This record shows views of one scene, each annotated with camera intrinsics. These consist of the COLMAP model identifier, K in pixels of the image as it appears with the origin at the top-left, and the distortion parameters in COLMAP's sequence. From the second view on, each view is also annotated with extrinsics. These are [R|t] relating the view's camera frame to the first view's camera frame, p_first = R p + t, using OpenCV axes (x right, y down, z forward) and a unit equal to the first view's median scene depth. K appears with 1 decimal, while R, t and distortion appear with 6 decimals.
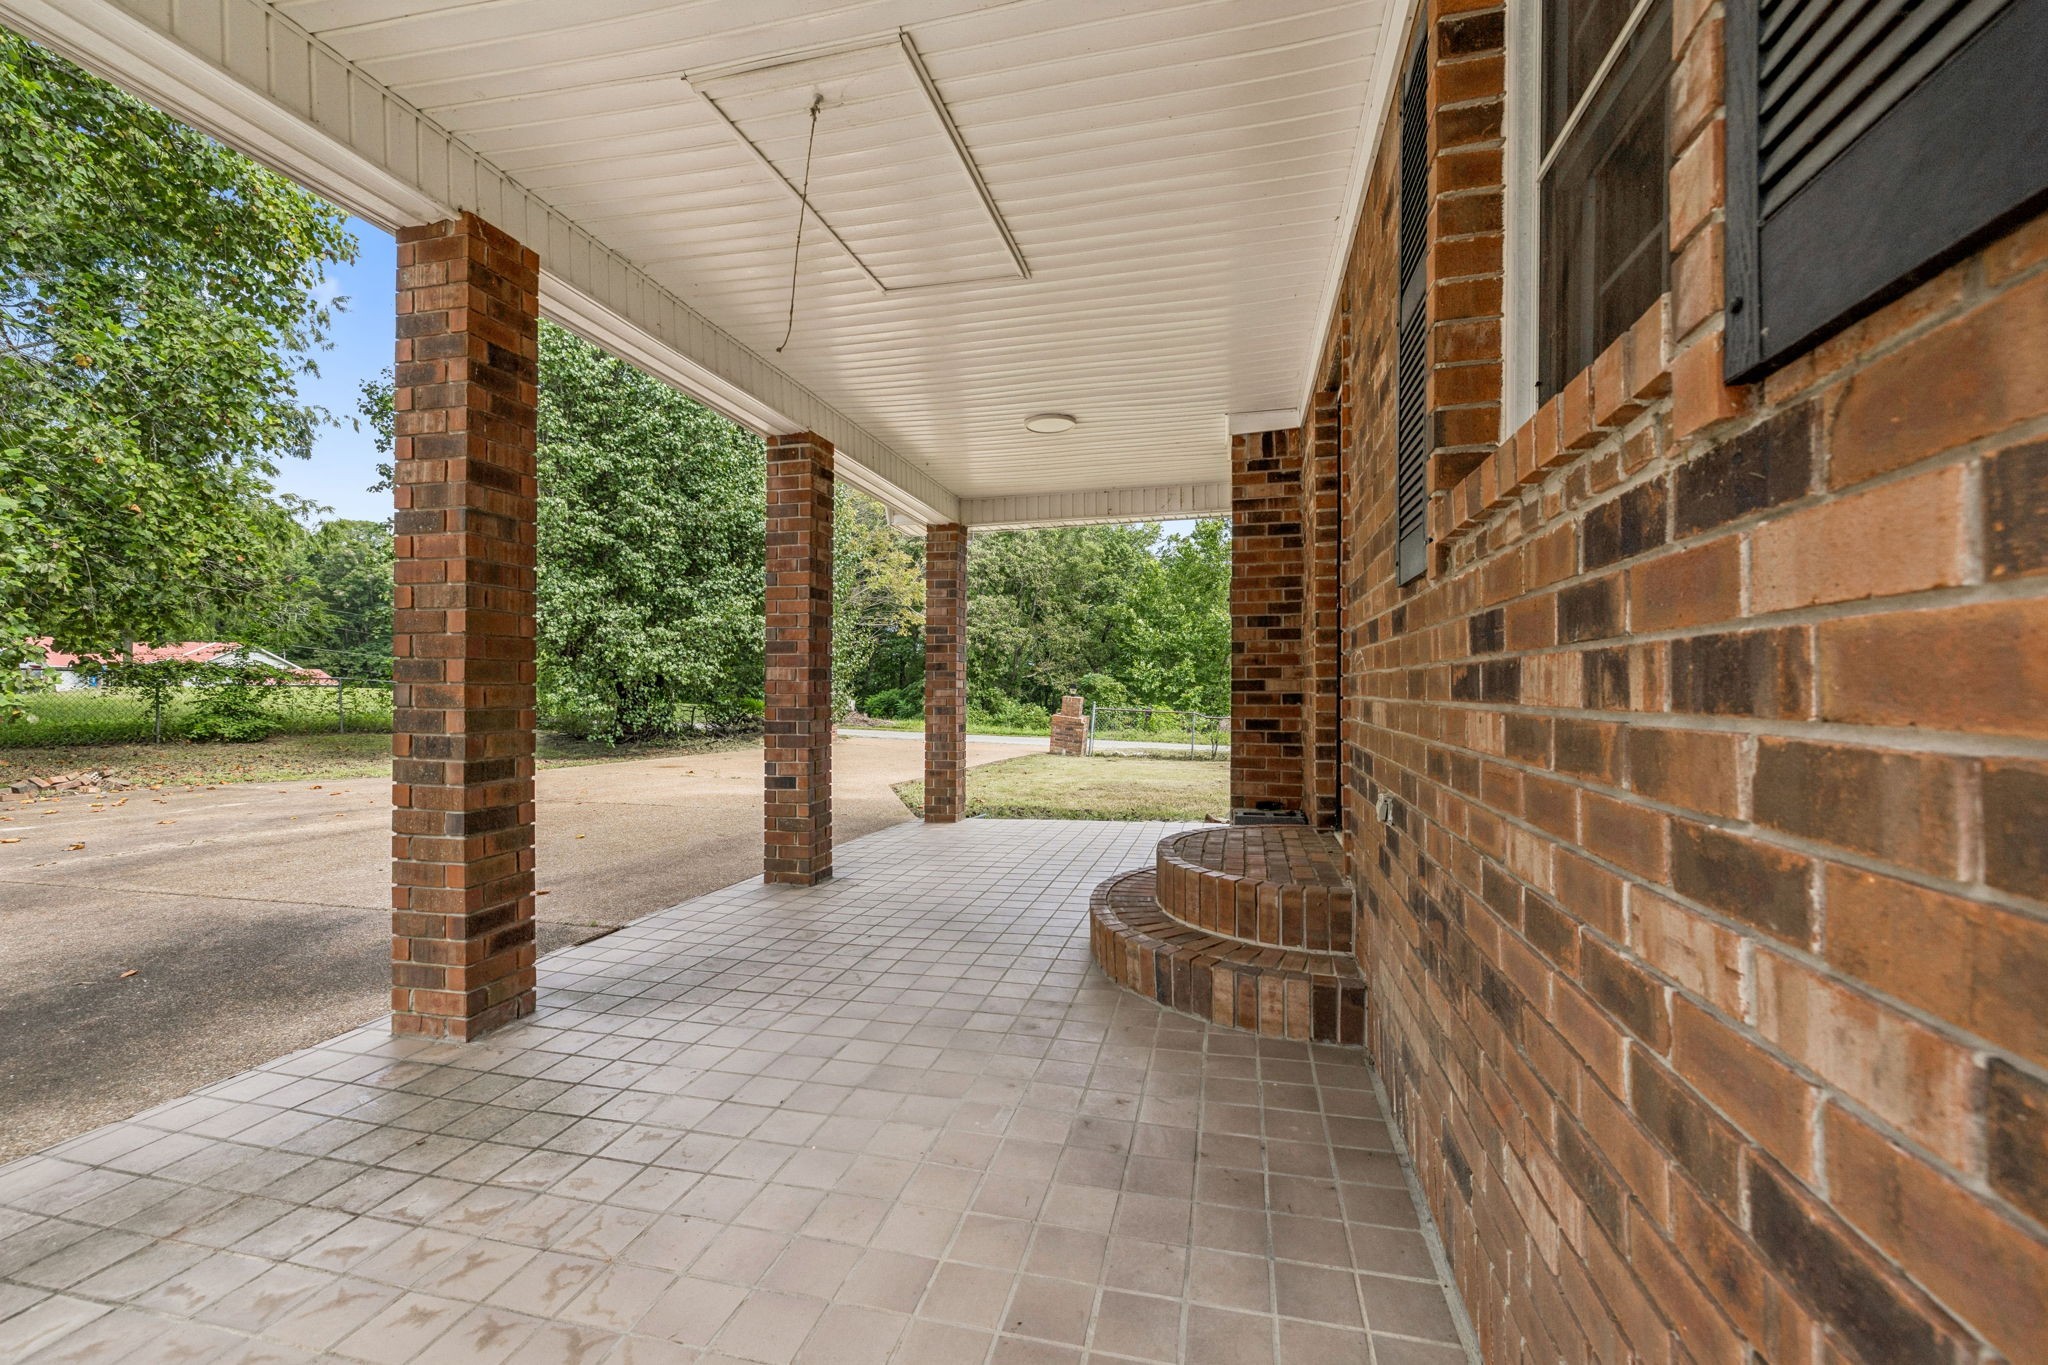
lens RADIAL K [[864.7, 0, 1024.1], [0, 864.7, 687.5], [0, 0, 1]] dist [-0.000149, -0.000057]
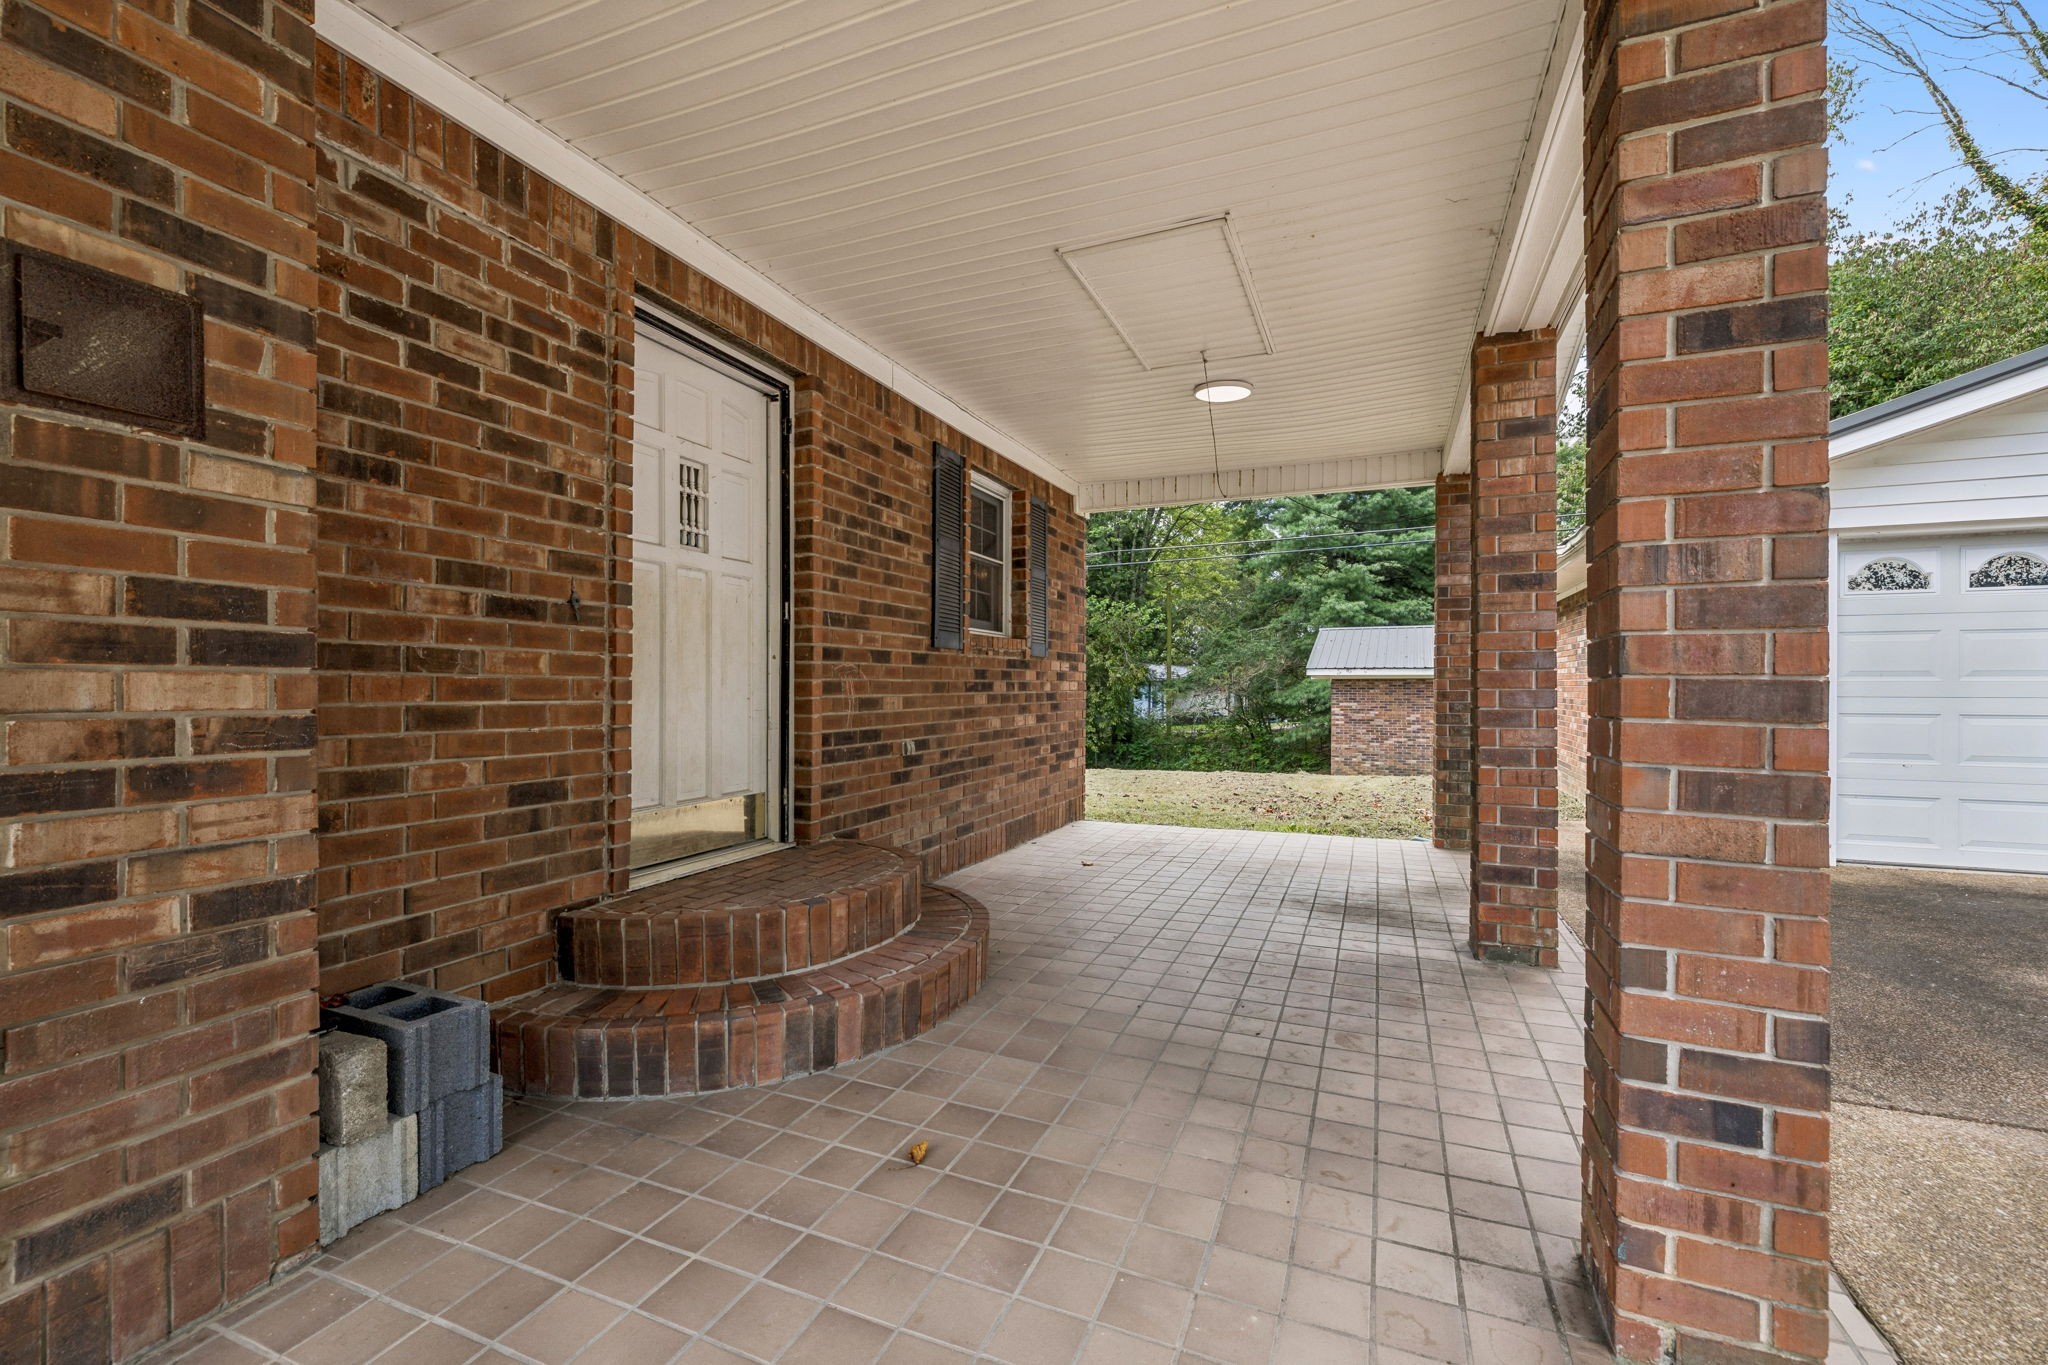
lens RADIAL K [[864.7, 0, 1018.8], [0, 864.7, 684.0], [0, 0, 1]] dist [-0.000149, -0.000057]
pose [[-0.987688, -0.003085, 0.156405, -0.067799], [-0.003068, 0.999995, 0.000351, -0.005609], [-0.156405, -0.000133, -0.987693, 1.295320]]
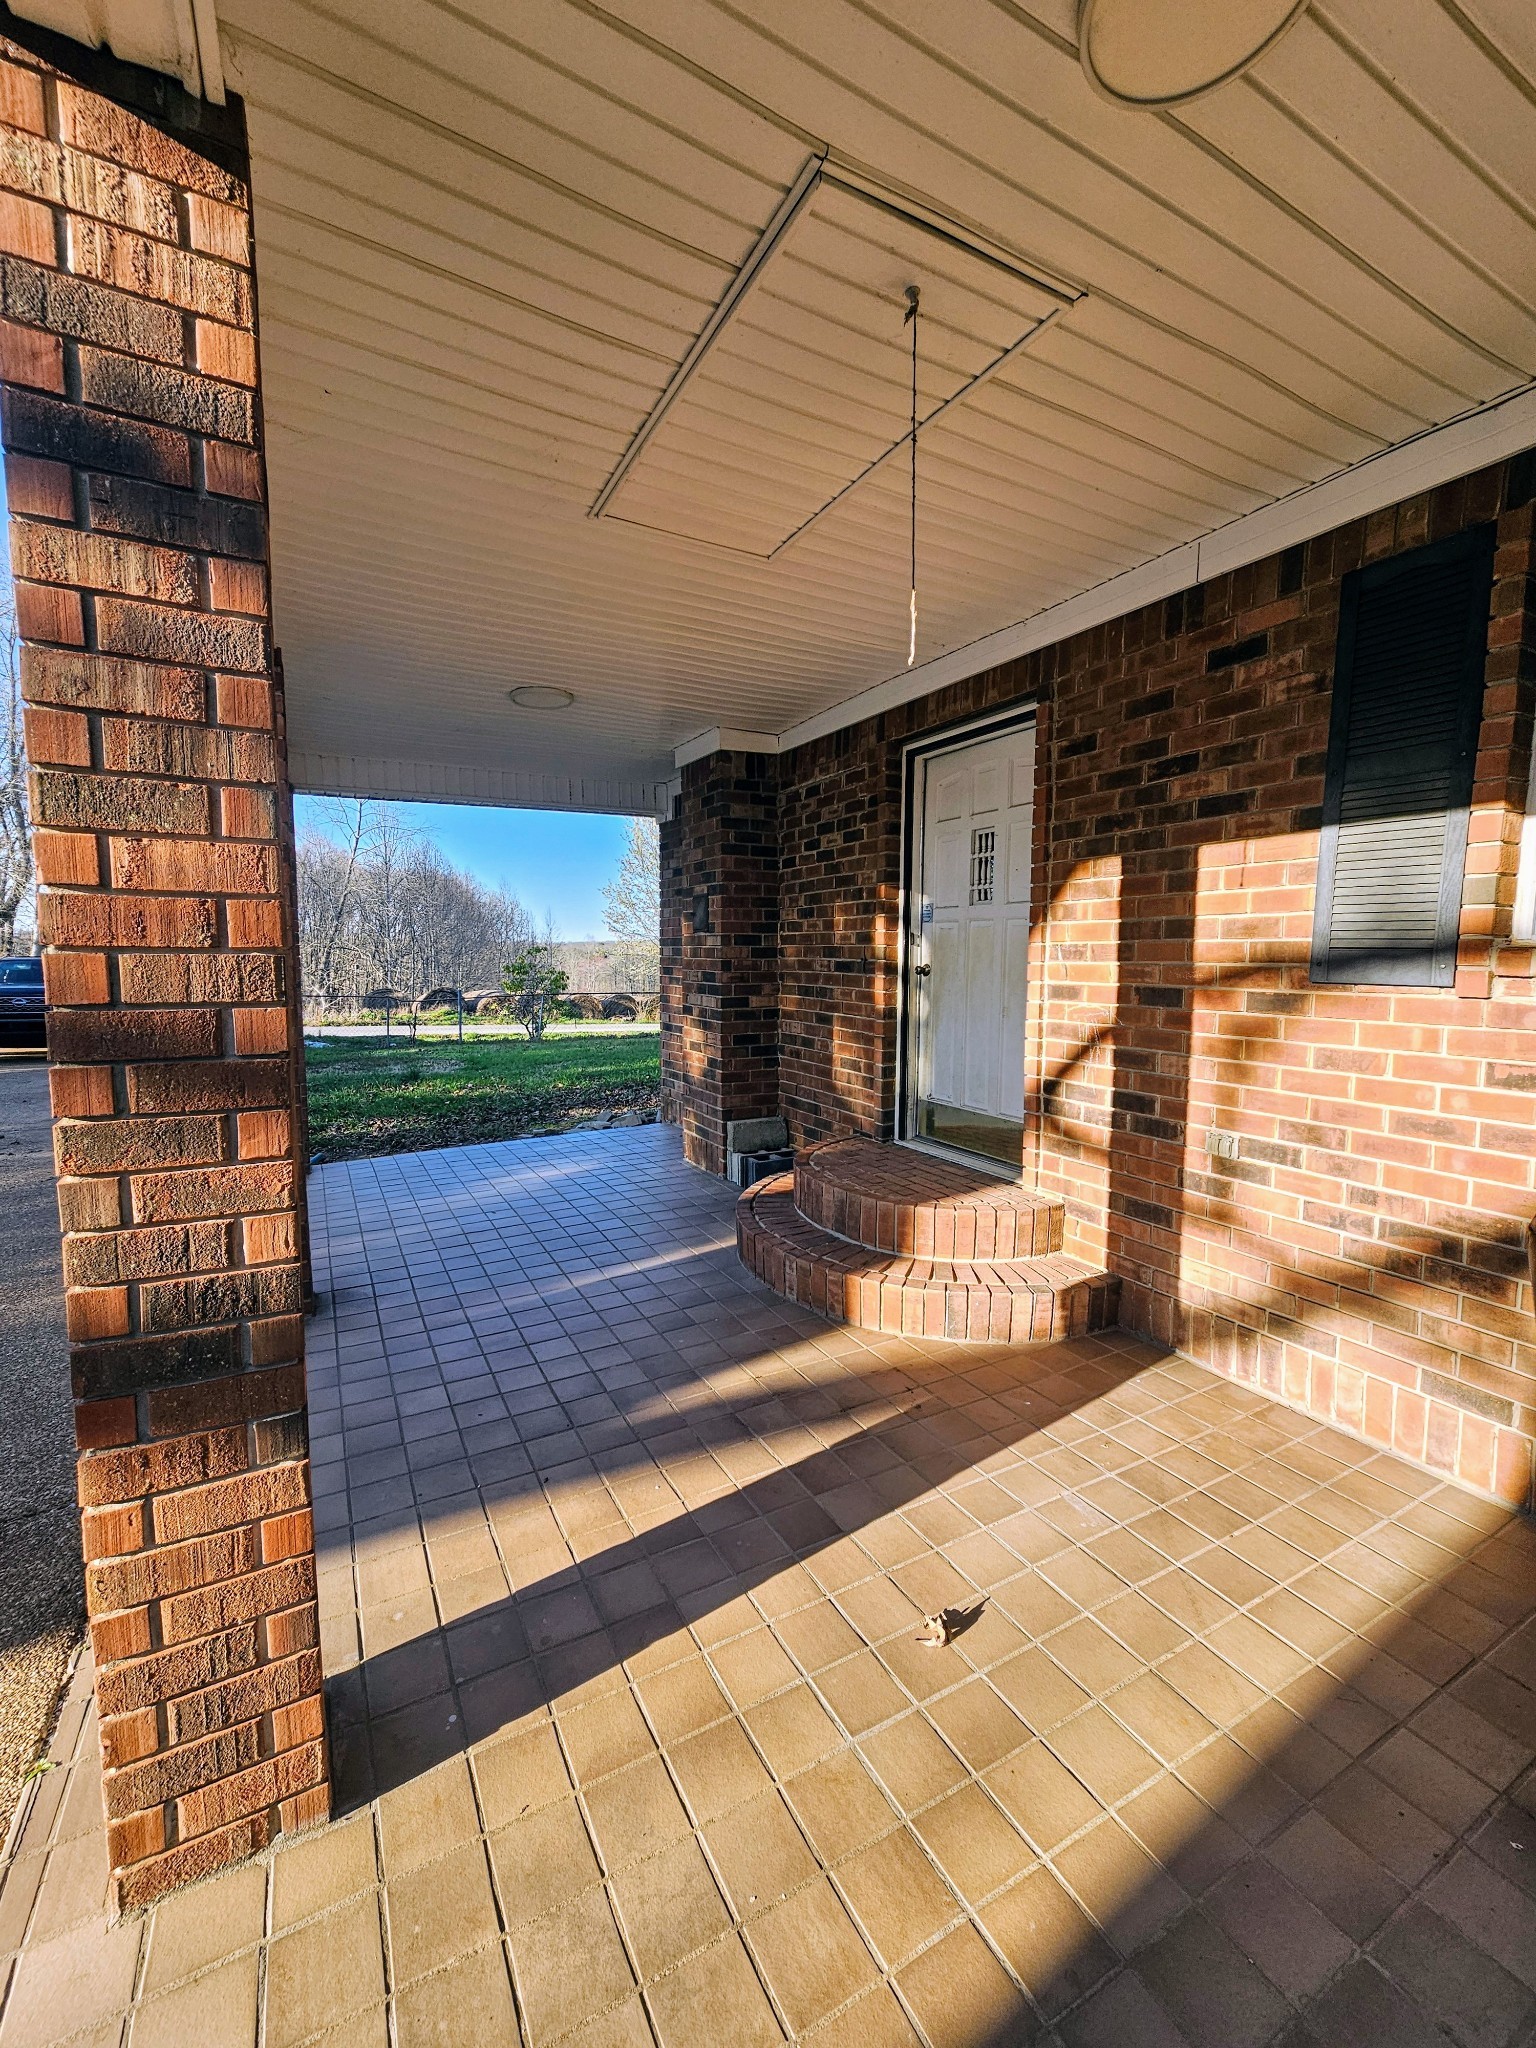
lens RADIAL K [[838.6, 0, 763.9], [0, 838.6, 1028.0], [0, 0, 1]] dist [-0.001435, -0.000091]
pose [[0.736860, -0.057122, 0.673628, -0.392399], [-0.001359, 0.996297, 0.085971, -0.058553], [-0.676044, -0.064264, 0.734053, 0.246669]]
